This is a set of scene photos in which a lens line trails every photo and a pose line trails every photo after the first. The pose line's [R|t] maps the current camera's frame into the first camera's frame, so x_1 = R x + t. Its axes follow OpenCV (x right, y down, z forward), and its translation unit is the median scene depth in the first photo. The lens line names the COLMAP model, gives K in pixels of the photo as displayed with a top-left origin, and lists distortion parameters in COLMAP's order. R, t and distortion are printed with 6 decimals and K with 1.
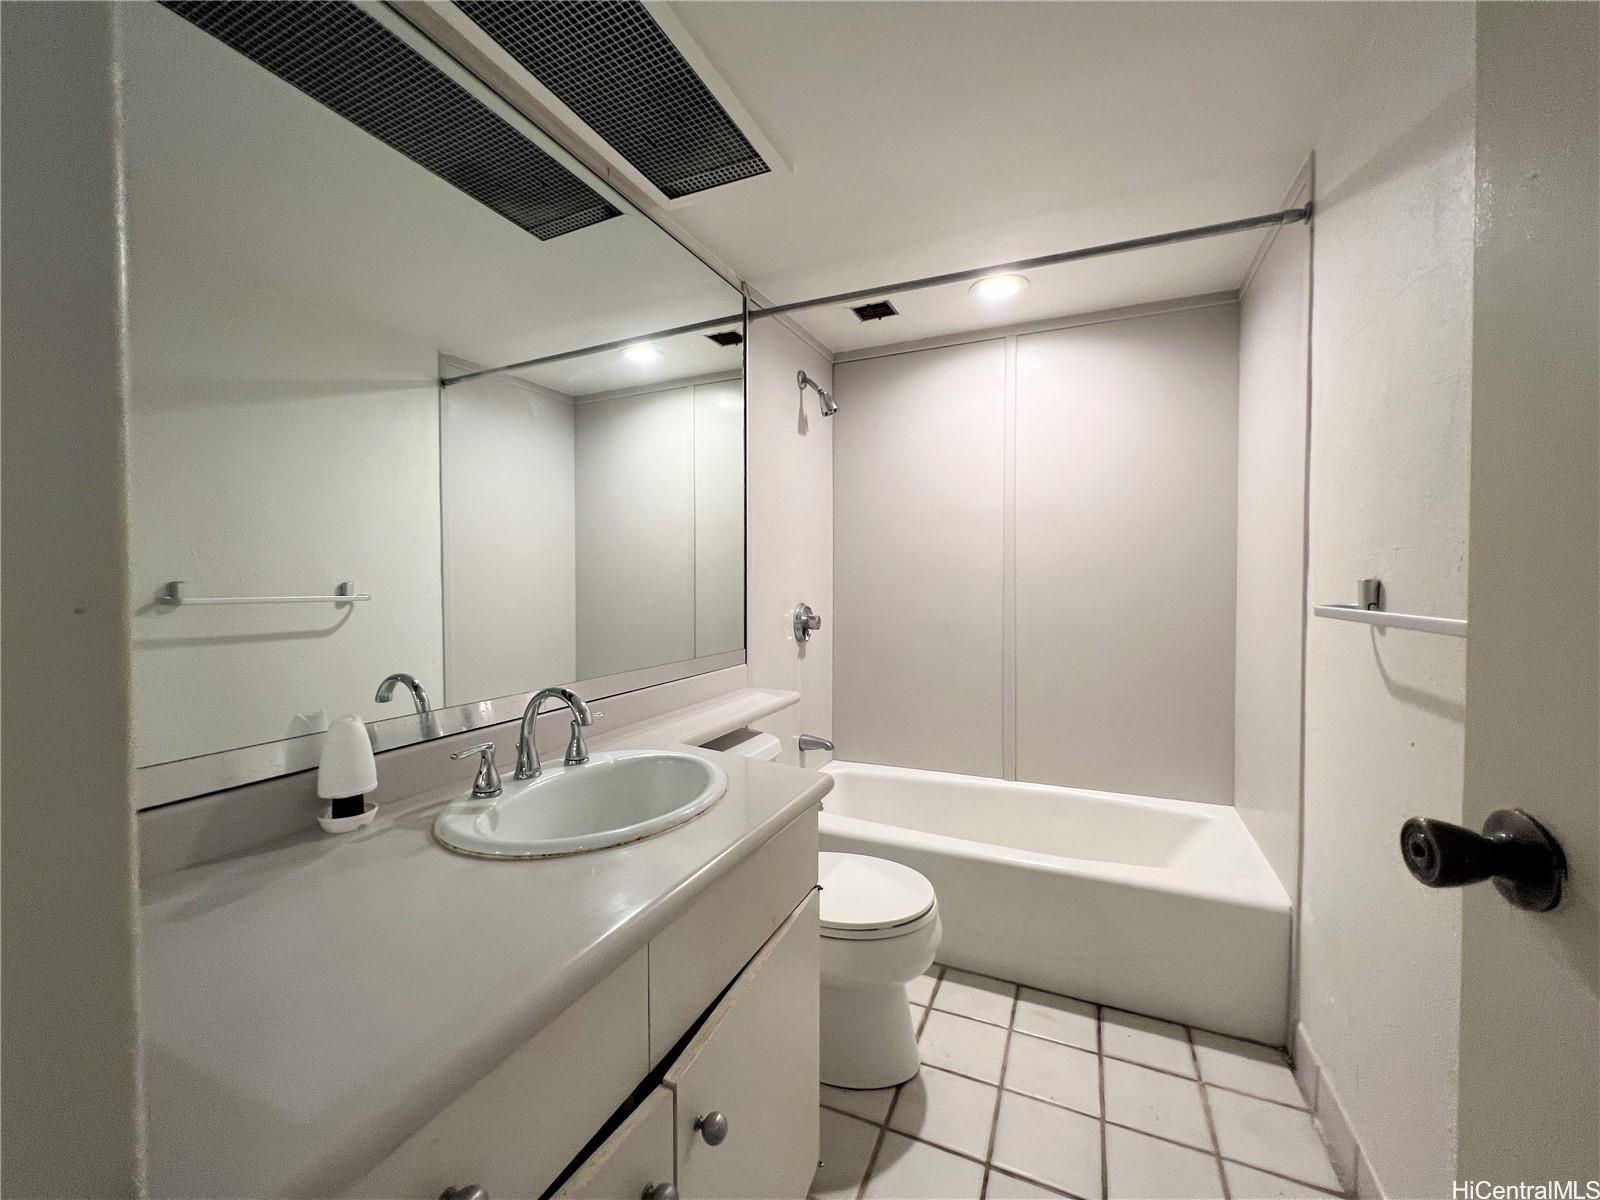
lens RADIAL K [[640.9, 0, 800.0], [0, 640.9, 600.0], [0, 0, 1]] dist [-0.017803, 0.000020]
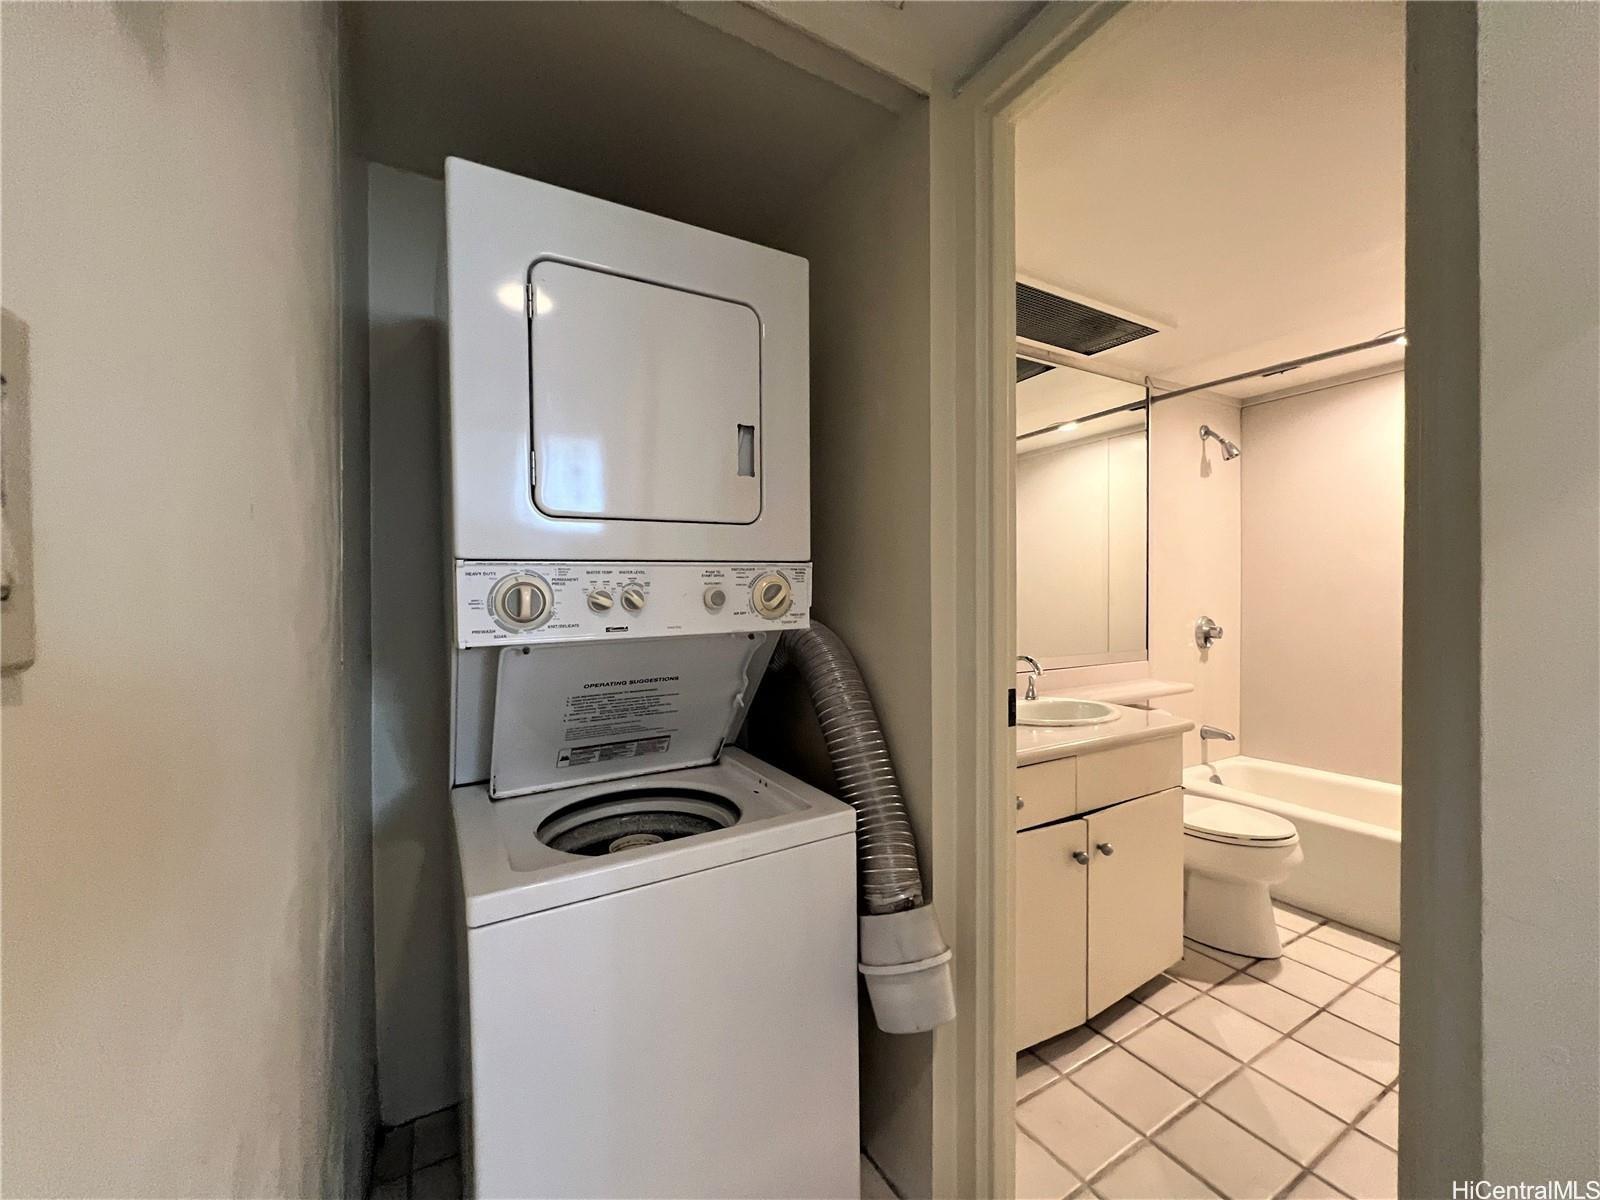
lens RADIAL K [[643.8, 0, 796.2], [0, 643.8, 599.2], [0, 0, 1]] dist [-0.000998, 0.000319]
pose [[0.811886, 0.001294, -0.583815, 0.101960], [-0.014230, 0.999744, -0.017574, 0.005947], [0.583643, 0.022575, 0.811697, -0.510806]]
